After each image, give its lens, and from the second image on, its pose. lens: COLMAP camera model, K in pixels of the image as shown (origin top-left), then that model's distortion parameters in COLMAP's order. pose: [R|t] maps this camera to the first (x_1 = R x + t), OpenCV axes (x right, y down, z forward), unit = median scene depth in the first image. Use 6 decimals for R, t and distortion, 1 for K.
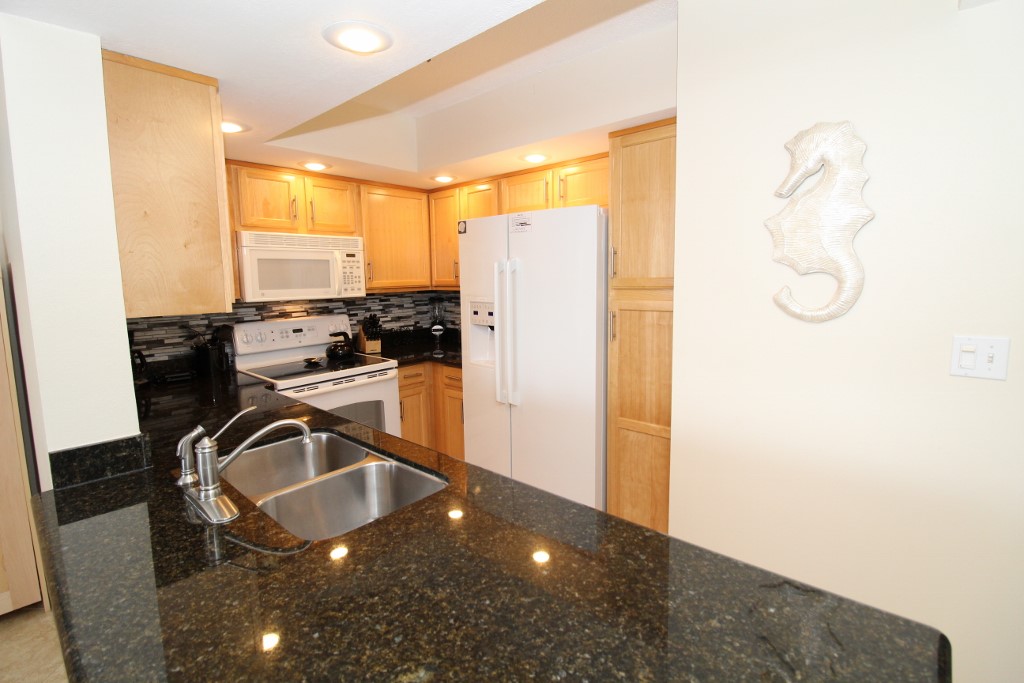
lens RADIAL K [[472.6, 0, 509.1], [0, 472.6, 329.9], [0, 0, 1]] dist [0.004913, -0.015307]
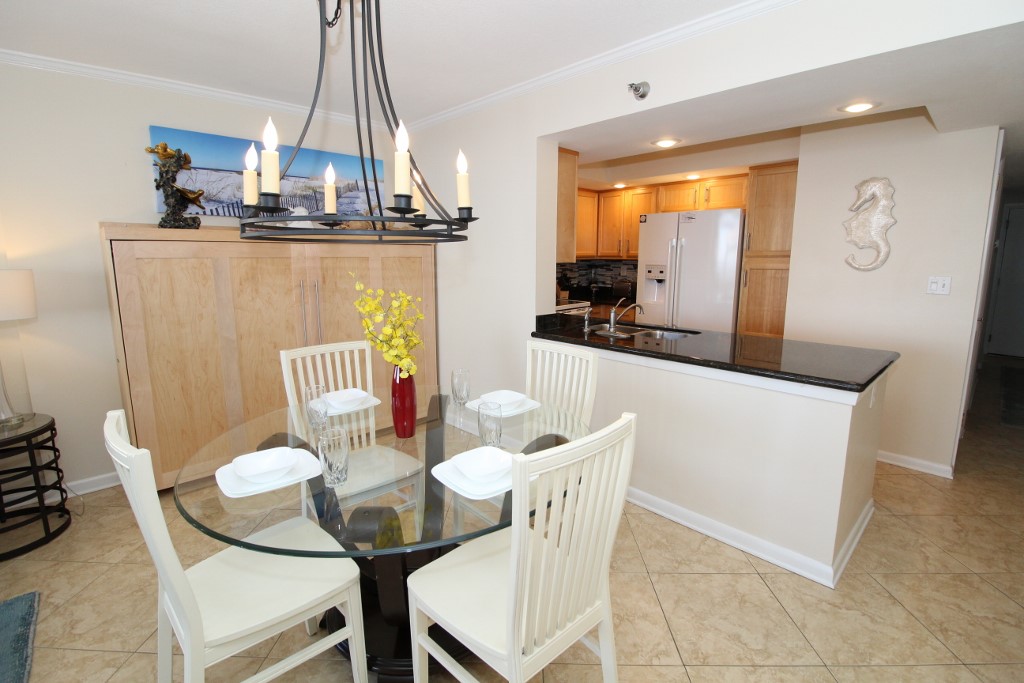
lens RADIAL K [[472.6, 0, 509.1], [0, 472.6, 329.9], [0, 0, 1]] dist [0.004913, -0.015307]
pose [[0.995660, 0.030750, -0.087833, -0.486487], [-0.026872, 0.998625, 0.045002, 0.125819], [0.089096, -0.042446, 0.995118, -0.816899]]
